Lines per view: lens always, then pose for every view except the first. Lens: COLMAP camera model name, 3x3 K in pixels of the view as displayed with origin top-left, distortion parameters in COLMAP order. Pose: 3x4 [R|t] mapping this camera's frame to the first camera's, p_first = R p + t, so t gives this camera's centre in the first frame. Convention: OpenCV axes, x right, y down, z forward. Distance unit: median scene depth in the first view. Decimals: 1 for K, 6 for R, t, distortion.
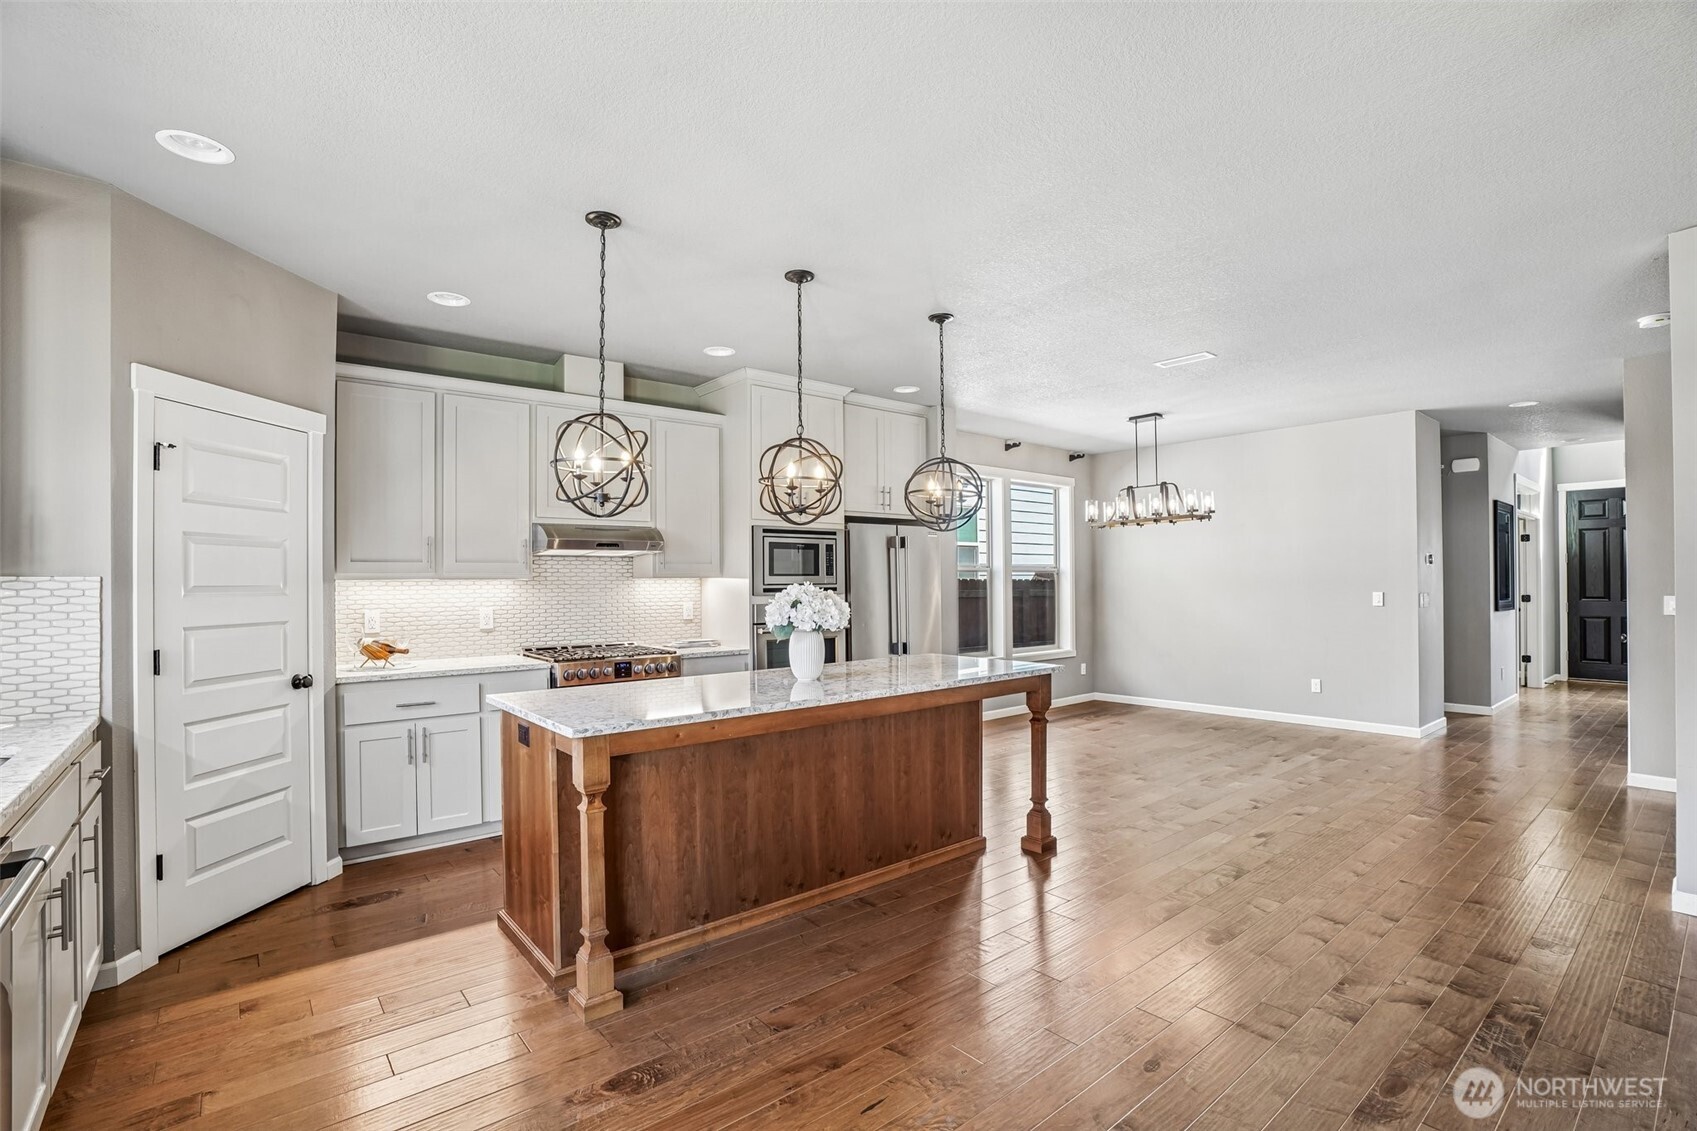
lens RADIAL K [[780.0, 0, 848.0], [0, 780.0, 577.3], [0, 0, 1]] dist [-0.072522, 0.027395]
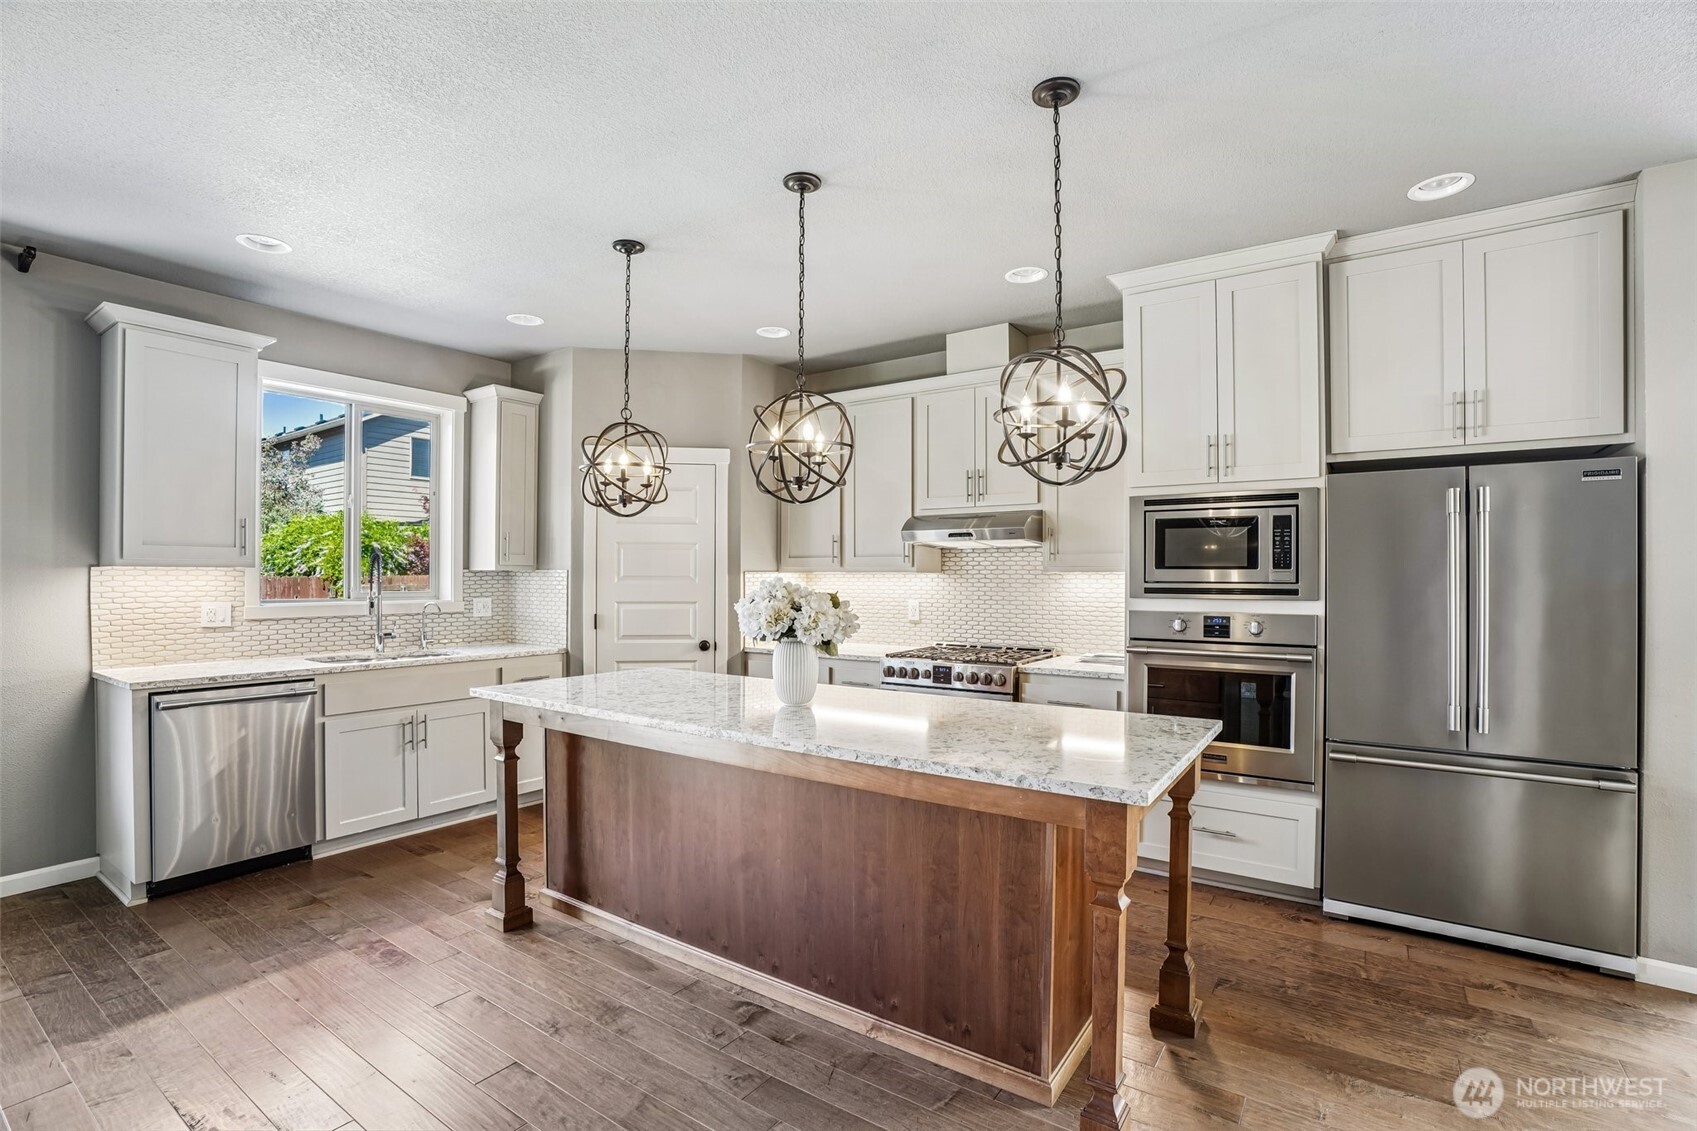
lens RADIAL K [[780.0, 0, 848.0], [0, 780.0, 577.3], [0, 0, 1]] dist [-0.072522, 0.027395]
pose [[0.270264, 0.009324, -0.962741, 0.647210], [-0.001121, 0.999955, 0.009369, -0.001044], [0.962786, -0.001453, 0.270262, 0.778770]]
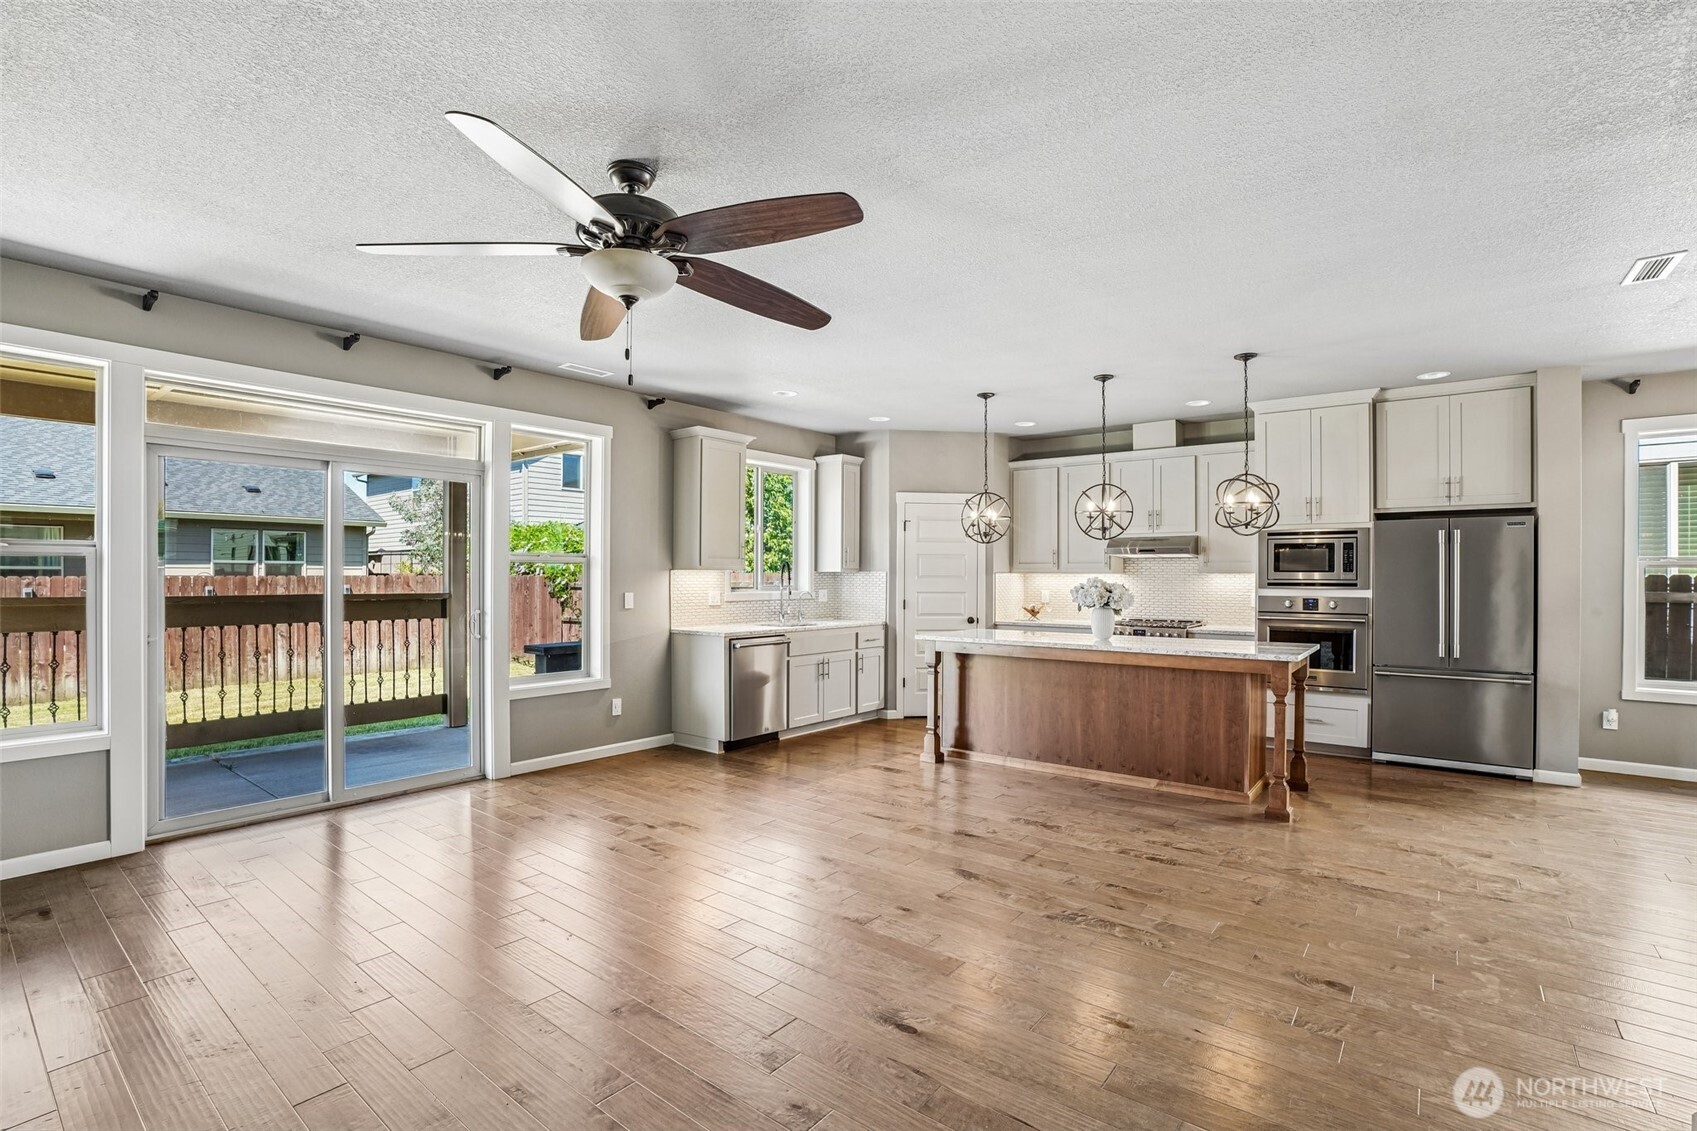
lens RADIAL K [[780.0, 0, 848.0], [0, 780.0, 577.3], [0, 0, 1]] dist [-0.072522, 0.027395]
pose [[0.208379, 0.010611, -0.977991, 1.244972], [-0.000929, 0.999943, 0.010651, -0.007741], [0.978048, -0.001311, 0.208376, 0.169740]]
